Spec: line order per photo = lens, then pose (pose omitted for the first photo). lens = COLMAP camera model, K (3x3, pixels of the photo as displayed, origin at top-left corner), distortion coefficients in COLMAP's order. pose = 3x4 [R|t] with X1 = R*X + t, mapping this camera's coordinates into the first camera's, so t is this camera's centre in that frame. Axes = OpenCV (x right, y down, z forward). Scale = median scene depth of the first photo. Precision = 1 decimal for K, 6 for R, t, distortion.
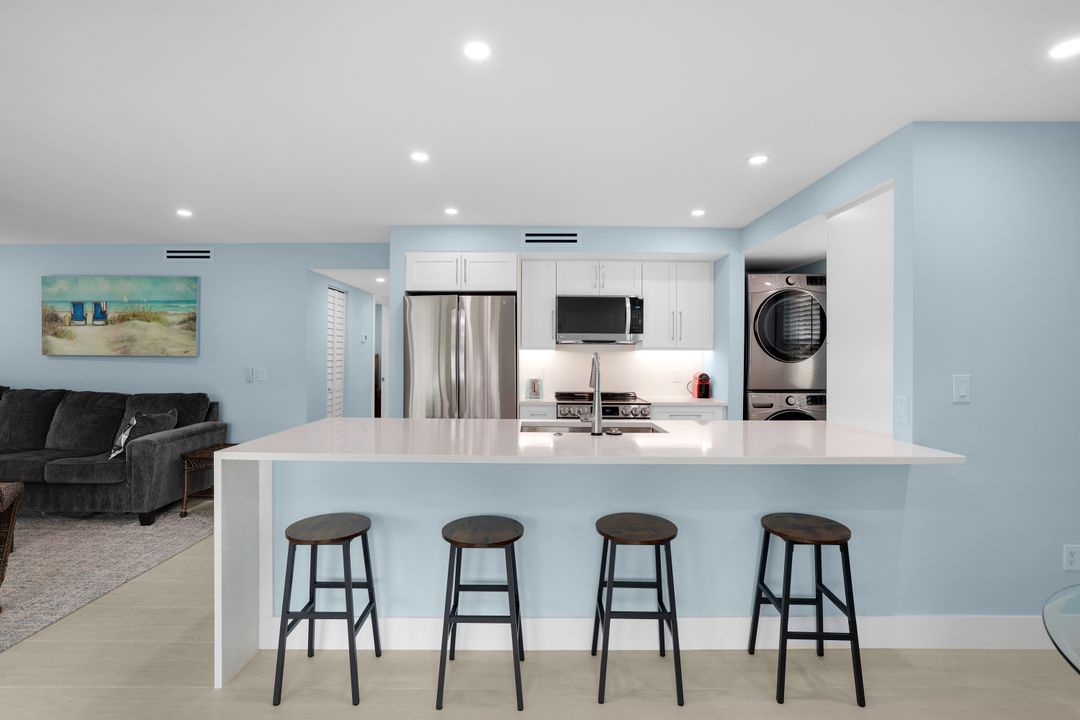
lens RADIAL K [[487.9, 0, 540.0], [0, 487.9, 360.0], [0, 0, 1]] dist [-0.051890, 0.033408]
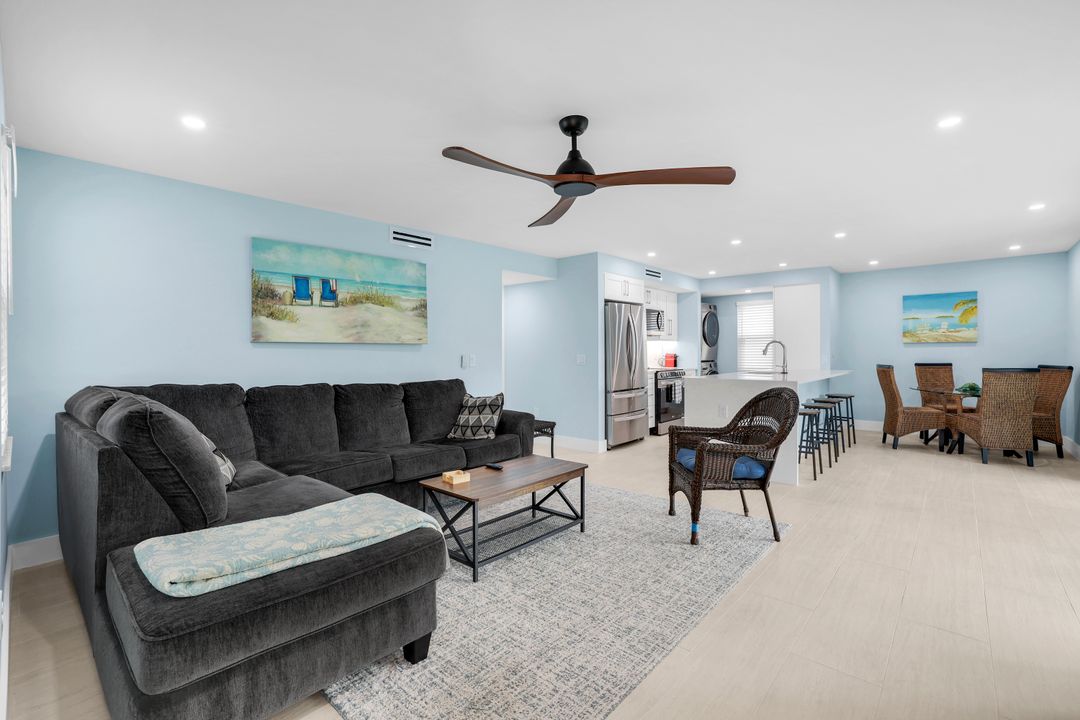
lens RADIAL K [[466.8, 0, 561.8], [0, 466.8, 356.9], [0, 0, 1]] dist [-0.000517, 0.000311]
pose [[0.658357, -0.019055, 0.752464, -1.271208], [0.017258, 0.999799, 0.010218, 0.014145], [-0.752508, 0.006259, 0.658554, 0.153463]]
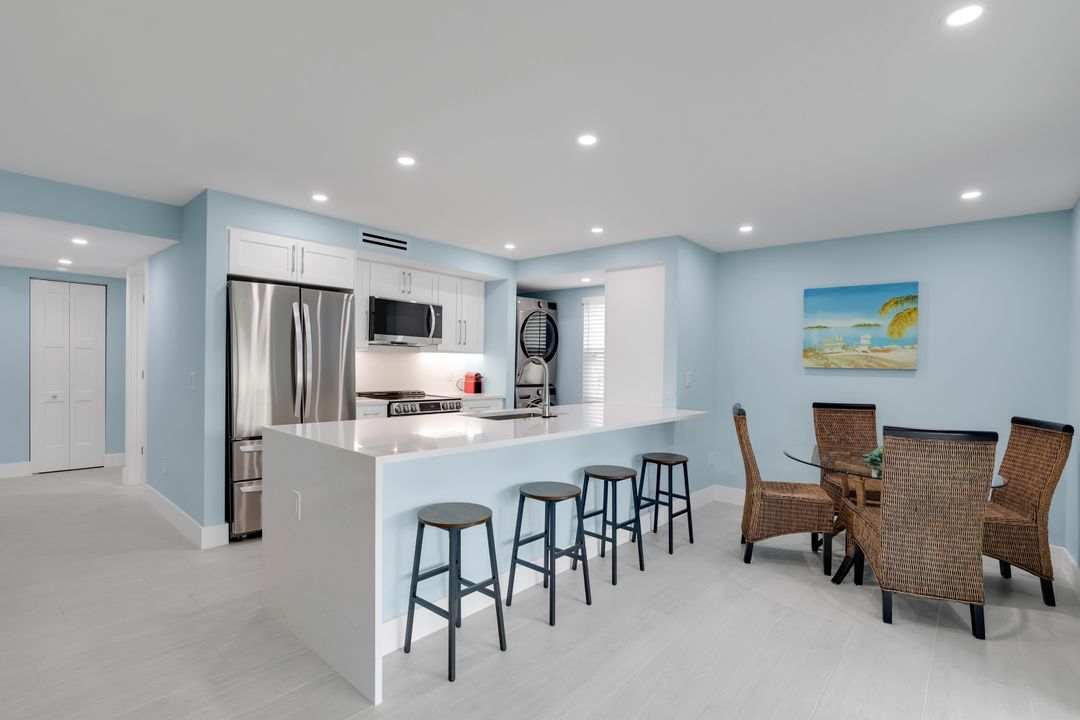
lens RADIAL K [[506.2, 0, 540.0], [0, 506.2, 360.0], [0, 0, 1]] dist [-0.004449, -0.000256]
pose [[0.671006, 0.012601, 0.741345, -0.491016], [-0.011967, 0.999909, -0.006165, 0.001393], [-0.741355, -0.004736, 0.671096, 0.036295]]
